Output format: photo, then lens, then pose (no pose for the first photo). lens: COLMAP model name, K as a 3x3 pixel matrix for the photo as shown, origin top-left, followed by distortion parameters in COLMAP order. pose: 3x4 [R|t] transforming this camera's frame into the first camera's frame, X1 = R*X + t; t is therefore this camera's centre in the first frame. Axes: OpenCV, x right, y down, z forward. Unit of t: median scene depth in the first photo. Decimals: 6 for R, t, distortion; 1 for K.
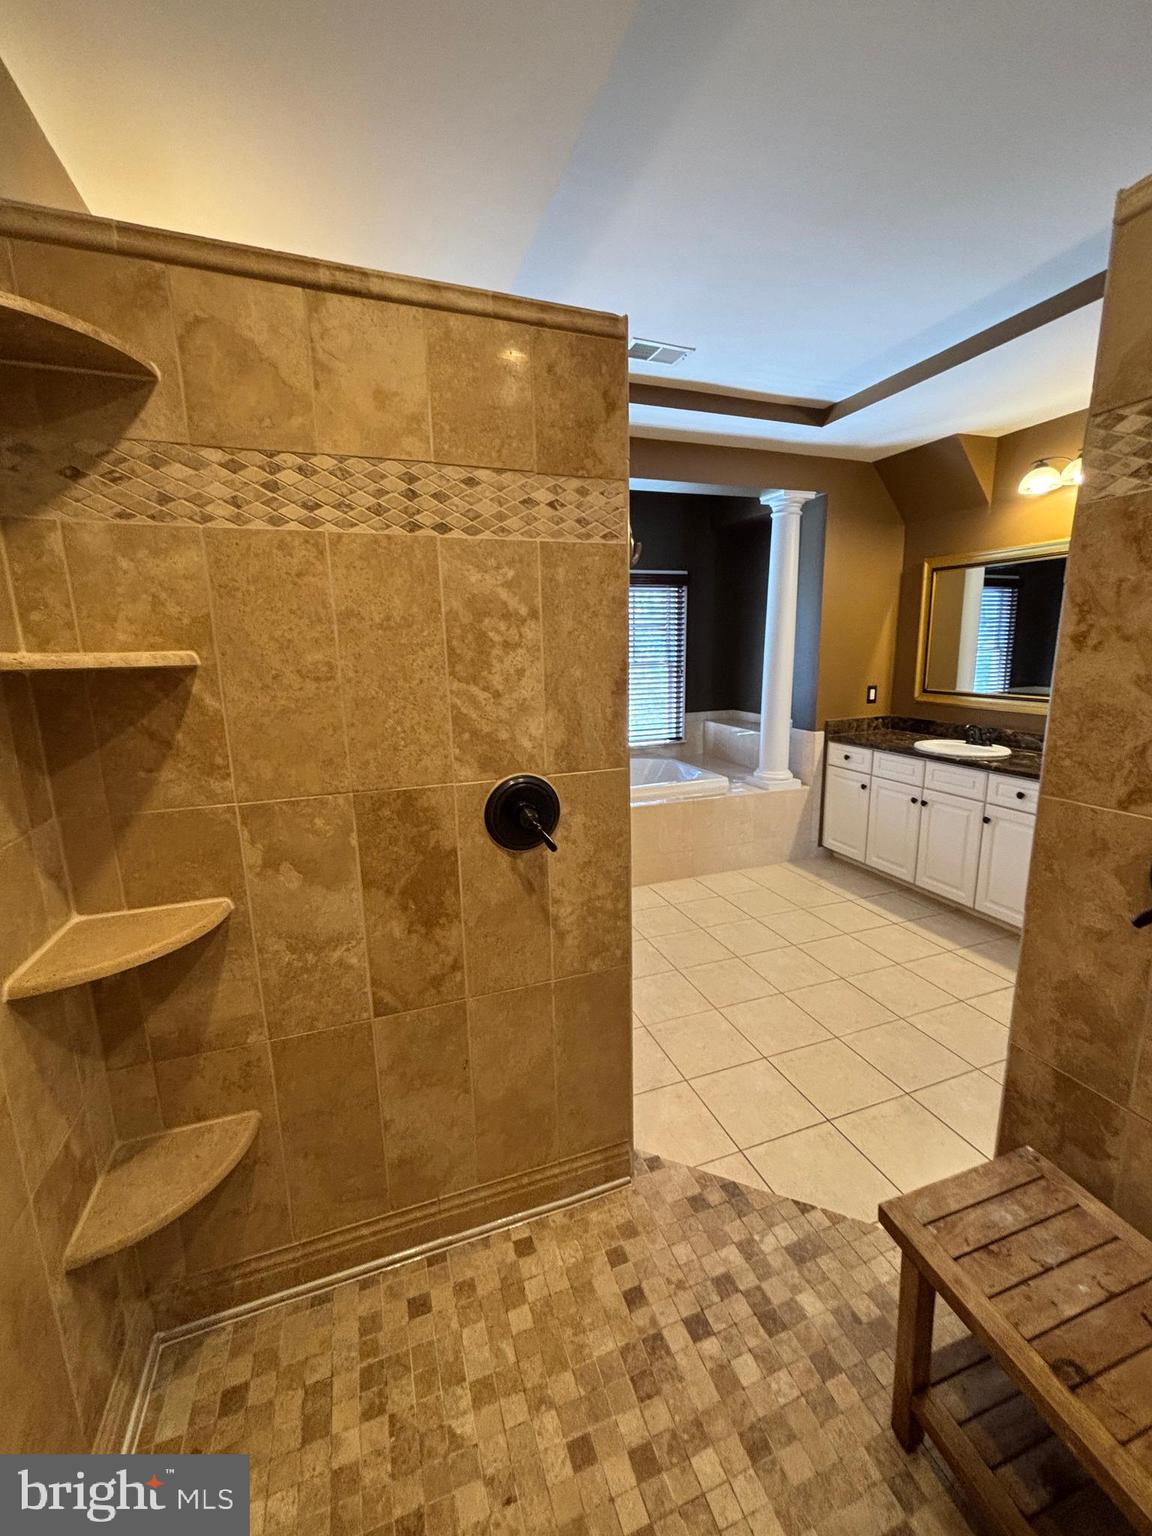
lens RADIAL K [[618.8, 0, 573.2], [0, 618.8, 763.0], [0, 0, 1]] dist [-0.003383, 0.000507]
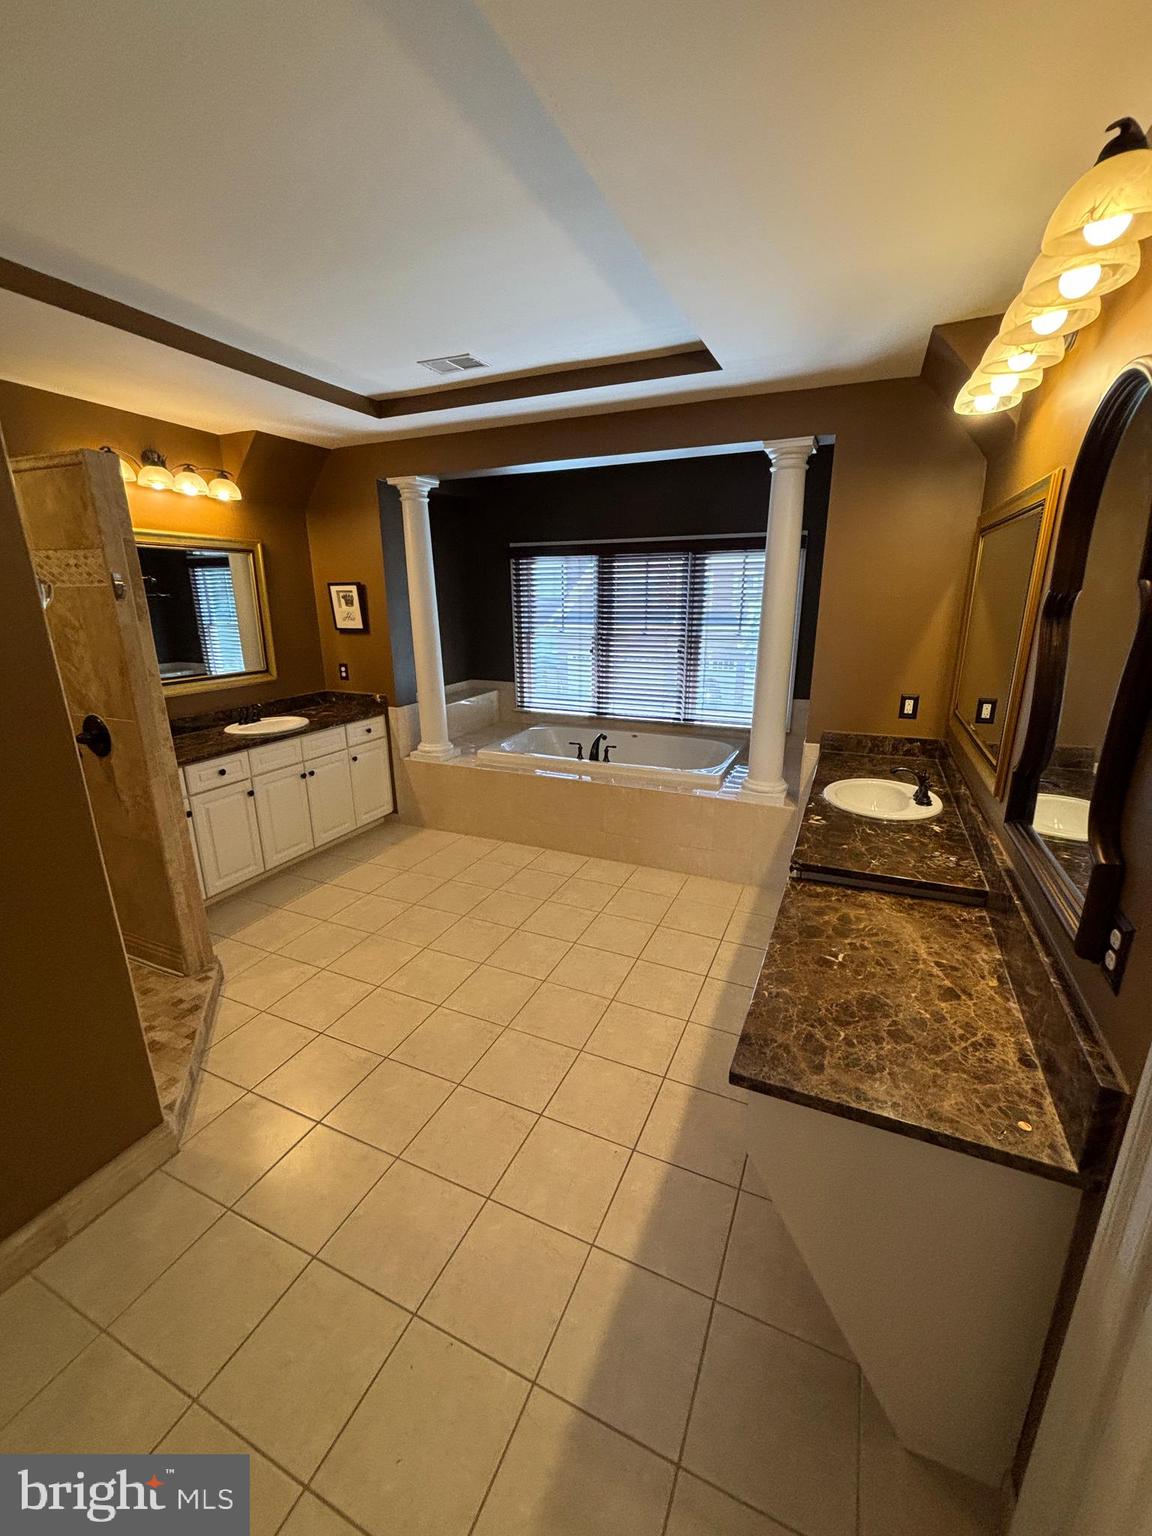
lens RADIAL K [[618.8, 0, 573.5], [0, 618.8, 762.1], [0, 0, 1]] dist [-0.003383, 0.000507]
pose [[0.723653, 0.202766, -0.659706, 2.360650], [-0.140412, 0.979132, 0.146921, -0.337589], [0.675729, -0.013690, 0.737023, 0.673660]]
